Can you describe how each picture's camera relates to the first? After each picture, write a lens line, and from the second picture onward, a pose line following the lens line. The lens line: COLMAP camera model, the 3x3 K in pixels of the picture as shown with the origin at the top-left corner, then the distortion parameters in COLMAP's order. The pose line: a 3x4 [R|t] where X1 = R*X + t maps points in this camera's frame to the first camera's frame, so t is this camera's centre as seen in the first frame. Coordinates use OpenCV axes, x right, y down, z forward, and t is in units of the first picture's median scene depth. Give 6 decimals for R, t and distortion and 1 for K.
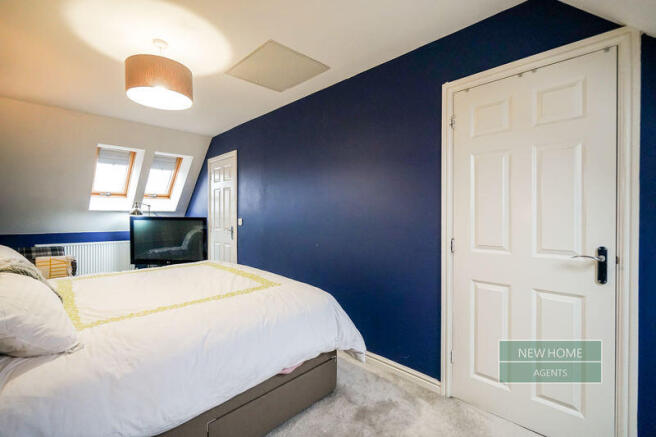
lens RADIAL K [[304.6, 0, 327.3], [0, 304.6, 205.6], [0, 0, 1]] dist [-0.000387, -0.000053]
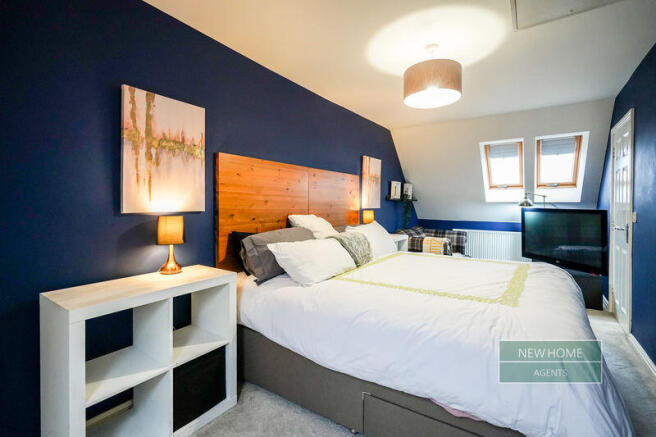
lens RADIAL K [[304.6, 0, 327.3], [0, 304.6, 205.6], [0, 0, 1]] dist [-0.000387, -0.000053]
pose [[0.181560, 0.002390, -0.983377, 0.204420], [0.023951, 0.999690, 0.006851, 0.006799], [0.983088, -0.024797, 0.181446, 0.206354]]
